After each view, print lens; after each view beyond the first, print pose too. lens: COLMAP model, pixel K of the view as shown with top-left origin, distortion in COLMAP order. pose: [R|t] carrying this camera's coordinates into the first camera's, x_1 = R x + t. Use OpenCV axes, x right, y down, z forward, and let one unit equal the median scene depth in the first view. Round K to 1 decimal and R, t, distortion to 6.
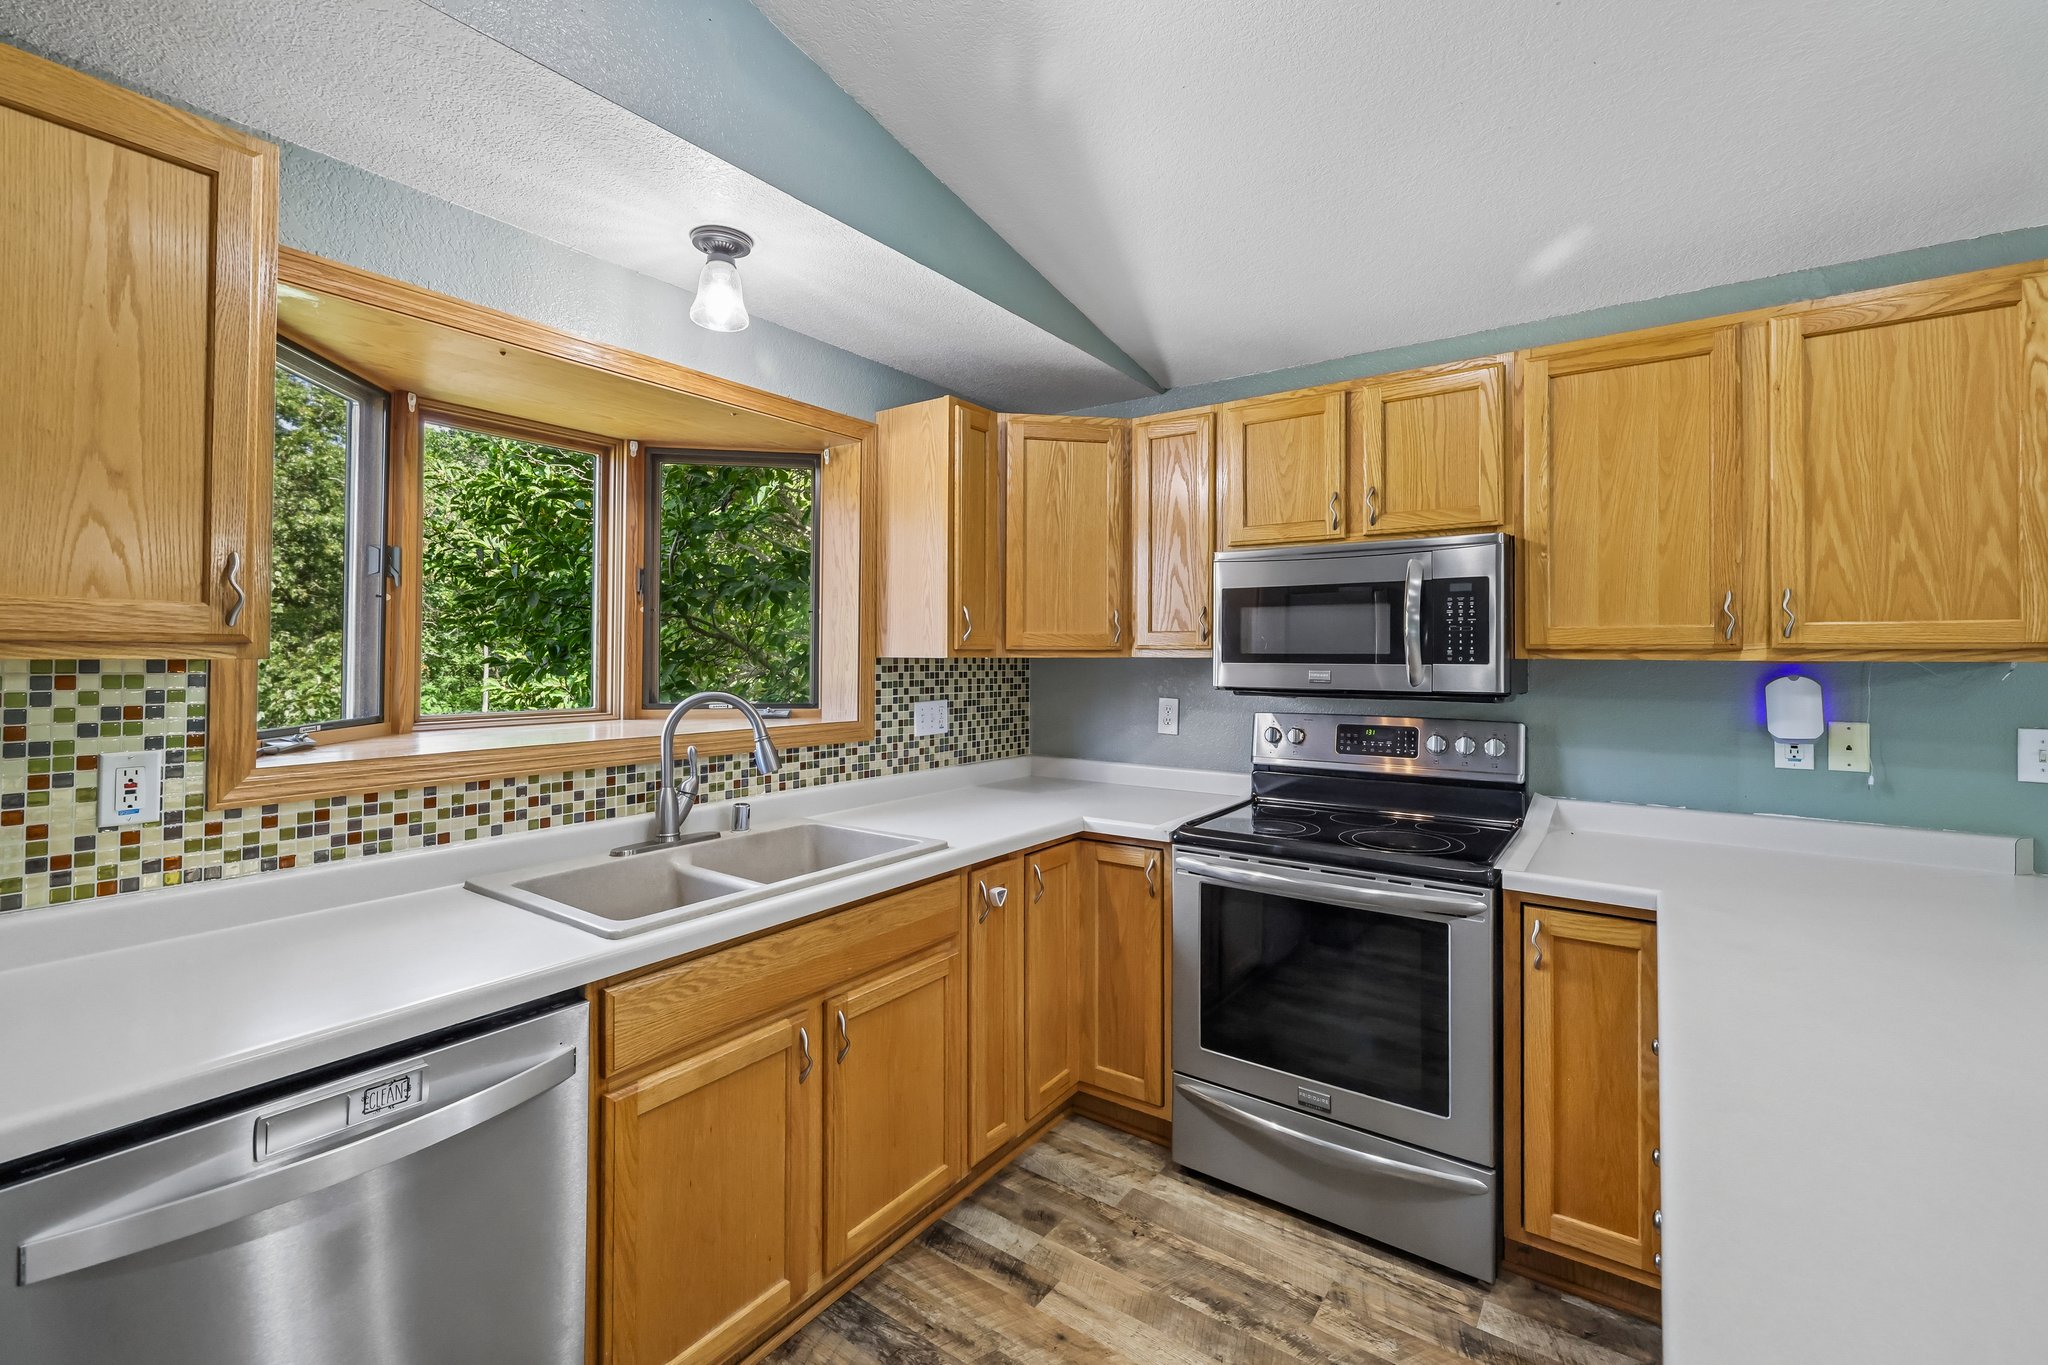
lens RADIAL K [[874.8, 0, 1017.2], [0, 874.8, 644.2], [0, 0, 1]] dist [-0.000081, 0.000288]
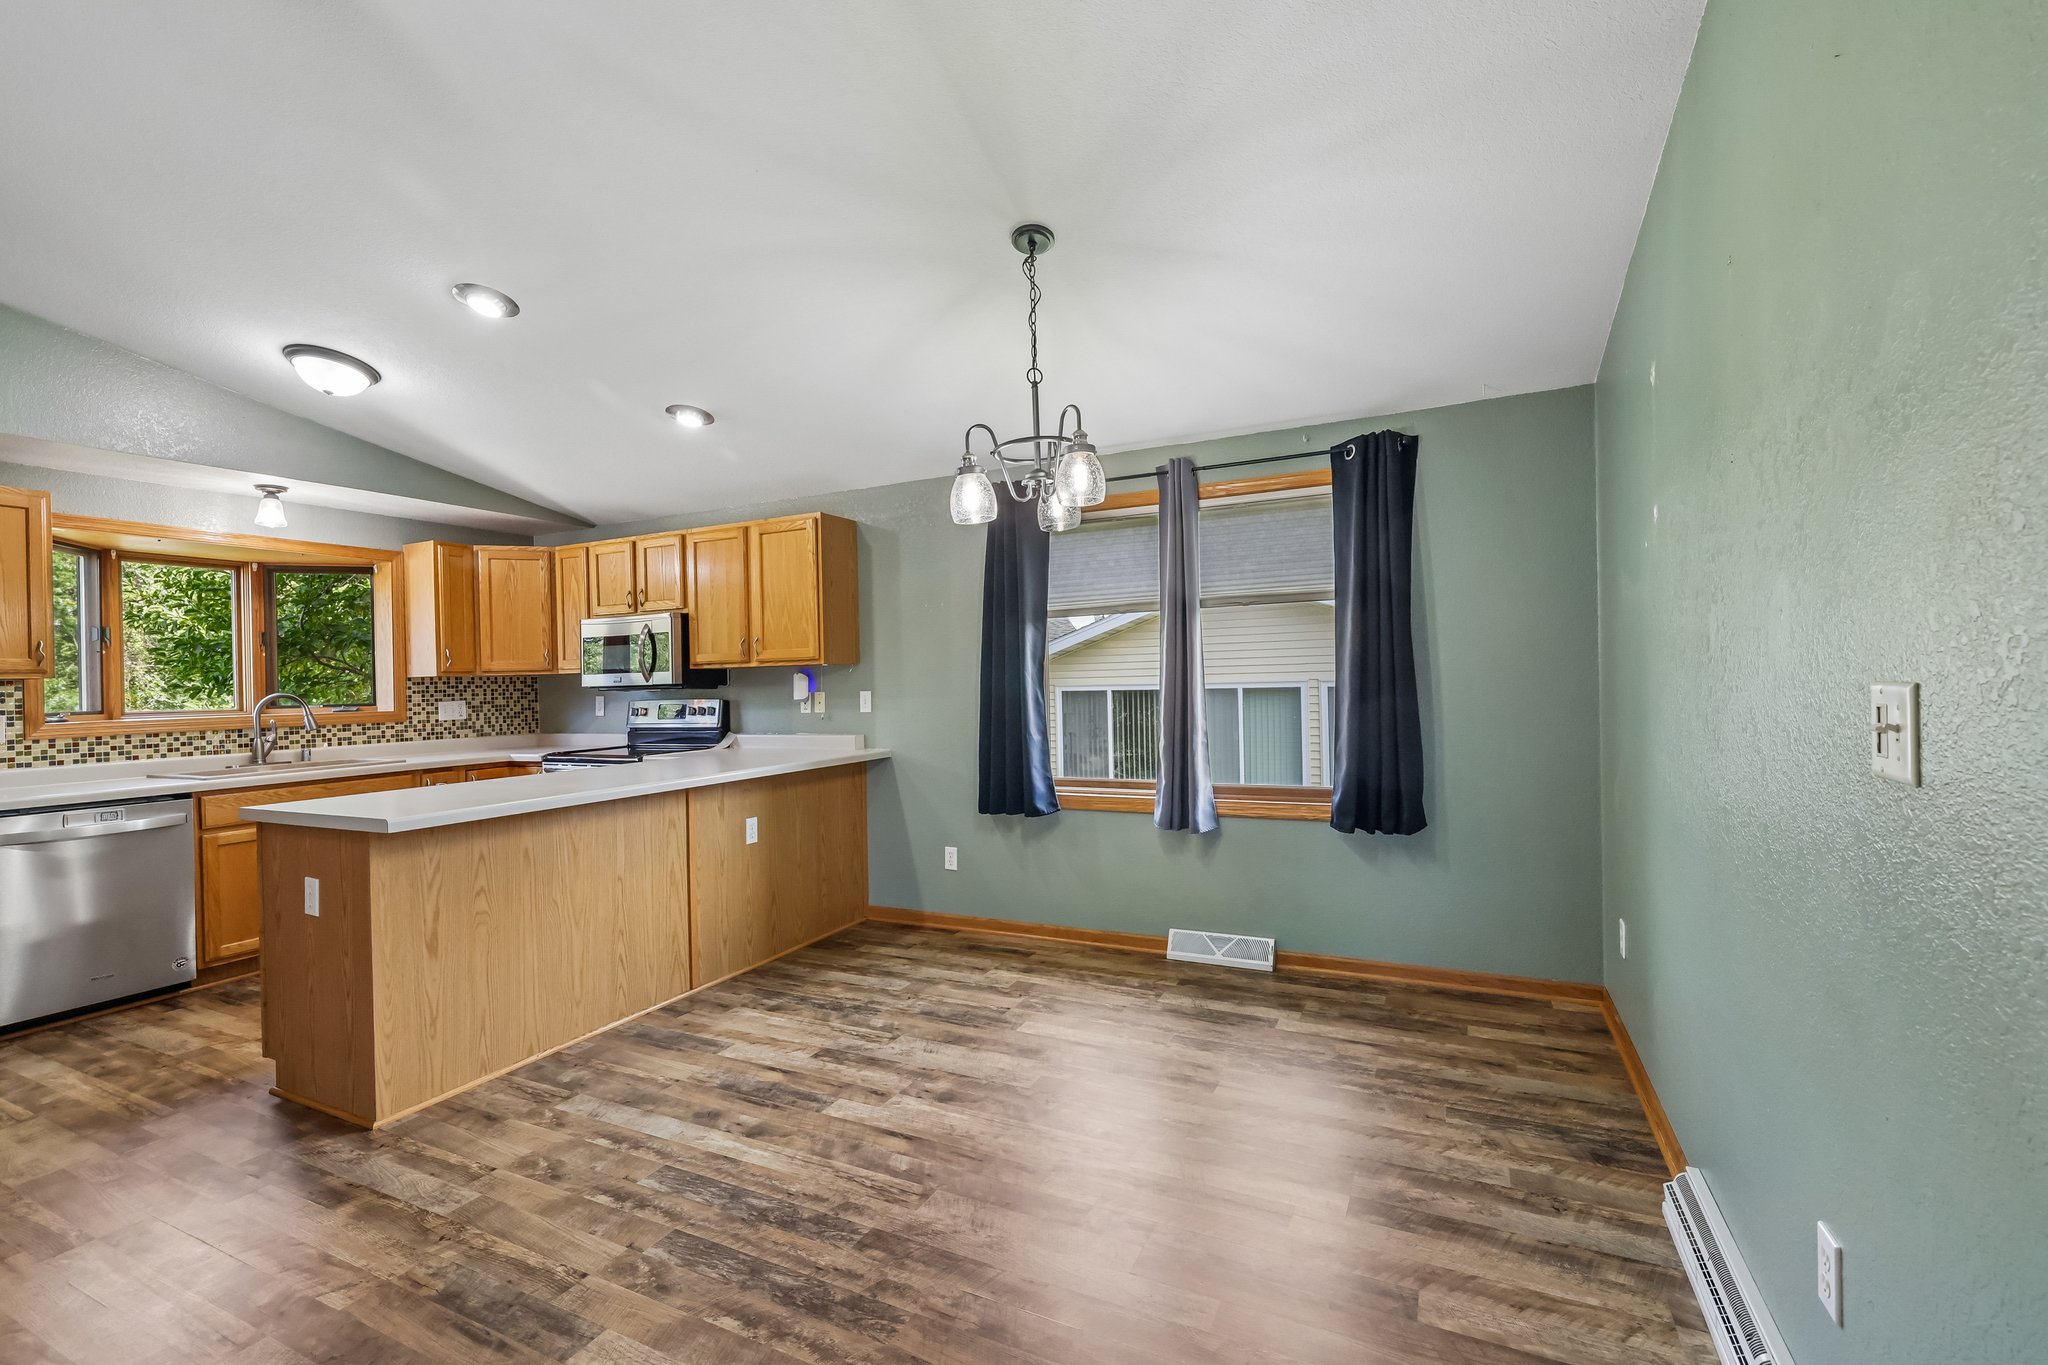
lens RADIAL K [[900.0, 0, 1010.1], [0, 900.0, 682.4], [0, 0, 1]] dist [-0.000759, 0.000968]
pose [[0.986282, -0.027928, 0.162688, 0.992800], [0.026011, 0.999565, 0.013906, 0.041016], [-0.163006, -0.009483, 0.986579, -1.375869]]
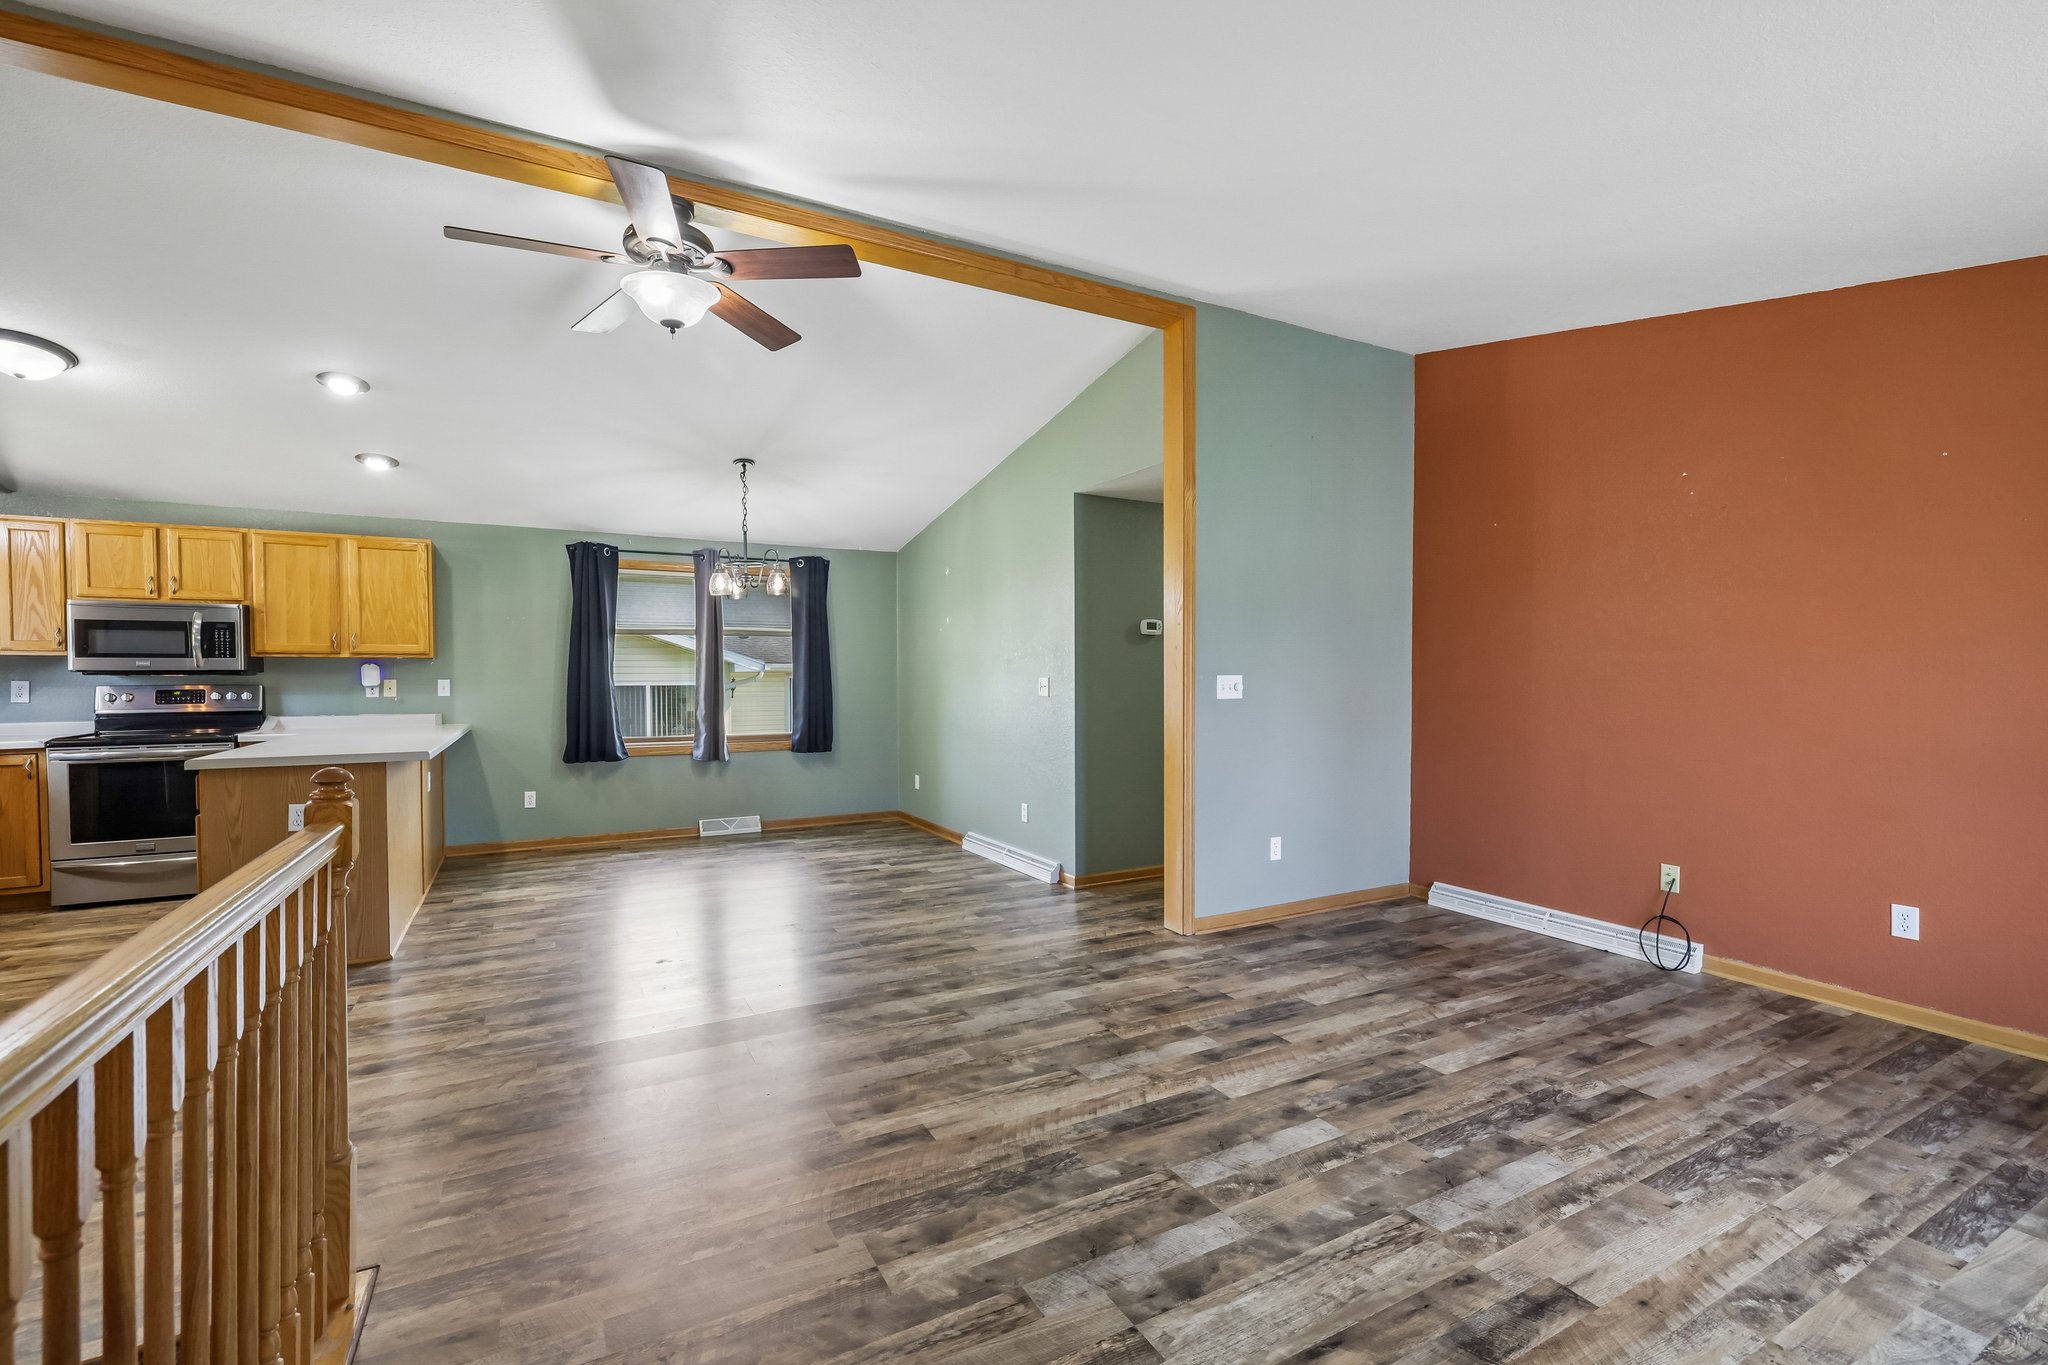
lens RADIAL K [[873.8, 0, 1015.9], [0, 873.8, 696.2], [0, 0, 1]] dist [-0.000363, 0.000399]
pose [[0.436311, -0.027602, 0.899373, -0.684597], [-0.008078, 0.999369, 0.034590, 0.026353], [-0.899760, -0.022357, 0.435812, -1.959342]]
